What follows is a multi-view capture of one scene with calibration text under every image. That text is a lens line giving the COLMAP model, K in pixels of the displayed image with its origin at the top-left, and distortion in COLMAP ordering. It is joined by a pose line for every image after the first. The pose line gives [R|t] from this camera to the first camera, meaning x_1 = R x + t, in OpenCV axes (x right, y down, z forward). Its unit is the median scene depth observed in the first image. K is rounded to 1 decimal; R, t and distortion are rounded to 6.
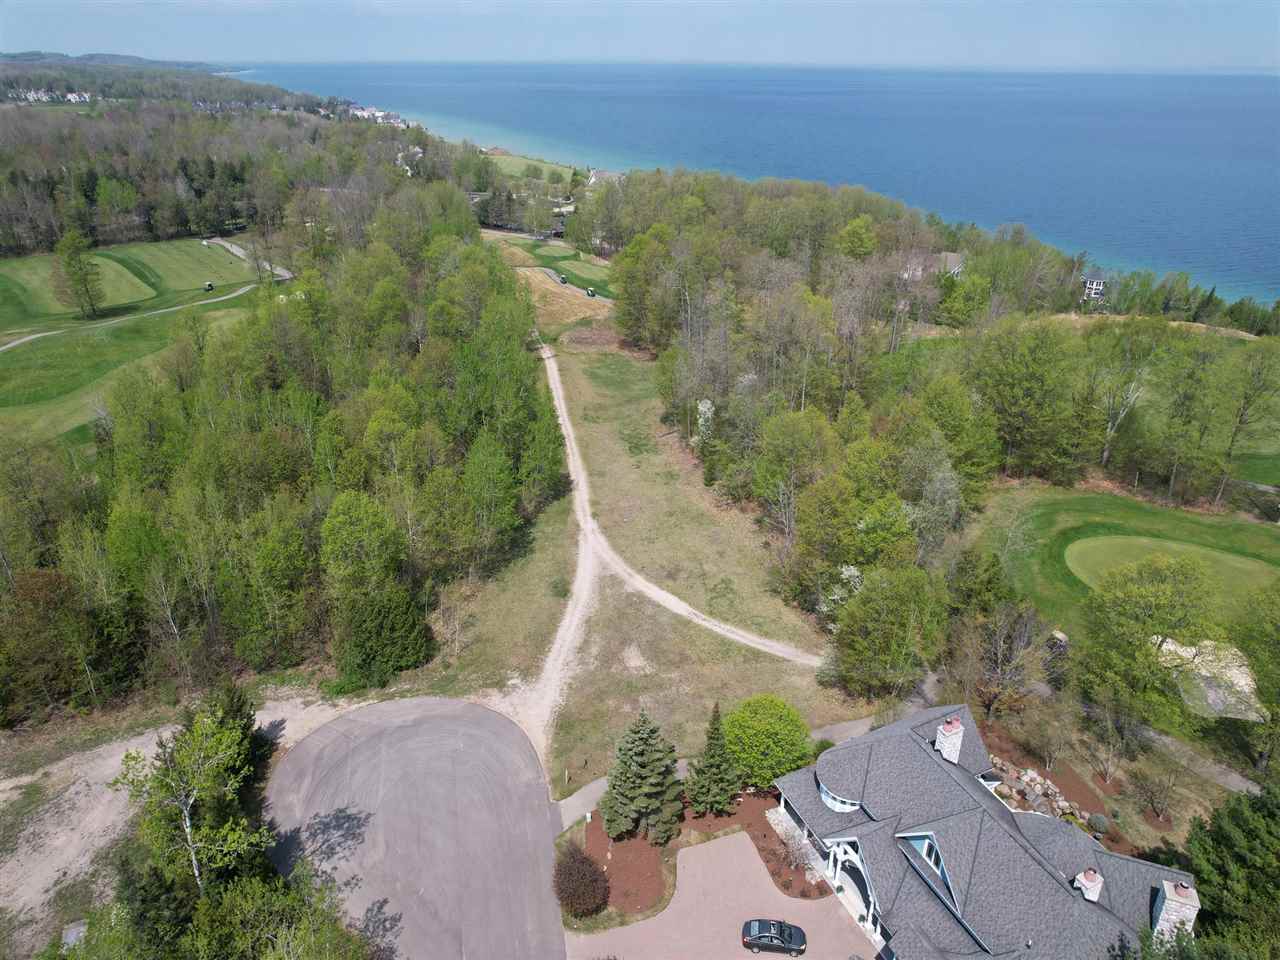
lens RADIAL K [[772.9, 0, 640.0], [0, 772.9, 480.0], [0, 0, 1]] dist [-0.094659, 0.045826]
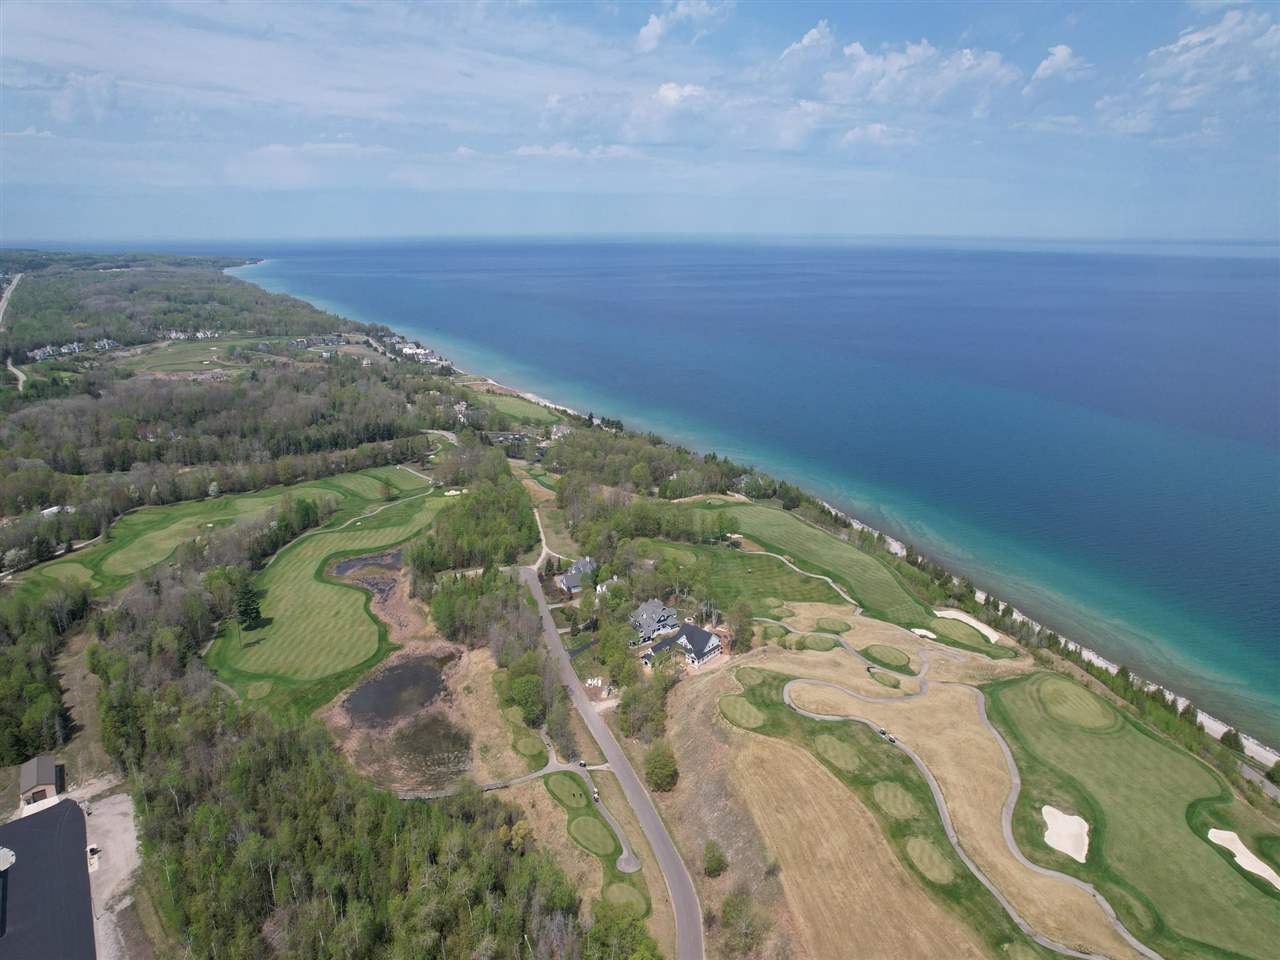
lens RADIAL K [[875.4, 0, 591.5], [0, 875.4, 482.5], [0, 0, 1]] dist [-0.029633, 0.000656]
pose [[0.998667, -0.023504, -0.045949, 0.488315], [0.014567, 0.982452, -0.185944, 0.691210], [0.049513, 0.185027, 0.981485, -4.450794]]
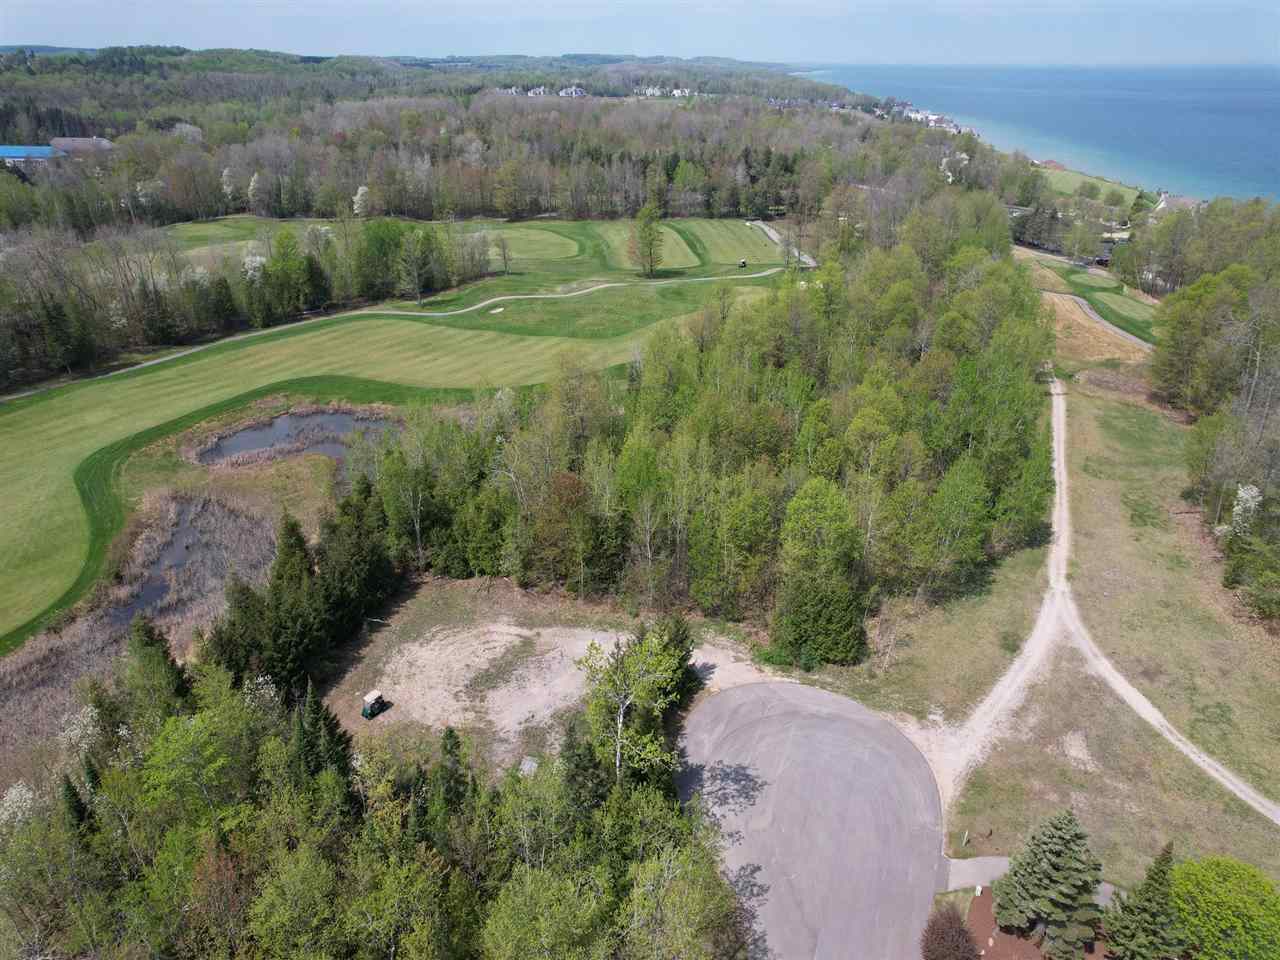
lens RADIAL K [[772.9, 0, 640.0], [0, 772.9, 480.0], [0, 0, 1]] dist [-0.094659, 0.045826]
pose [[0.804903, 0.263873, -0.531509, -0.026721], [-0.265390, 0.961196, 0.075296, 0.004258], [0.530753, 0.080451, 0.843700, -0.008046]]
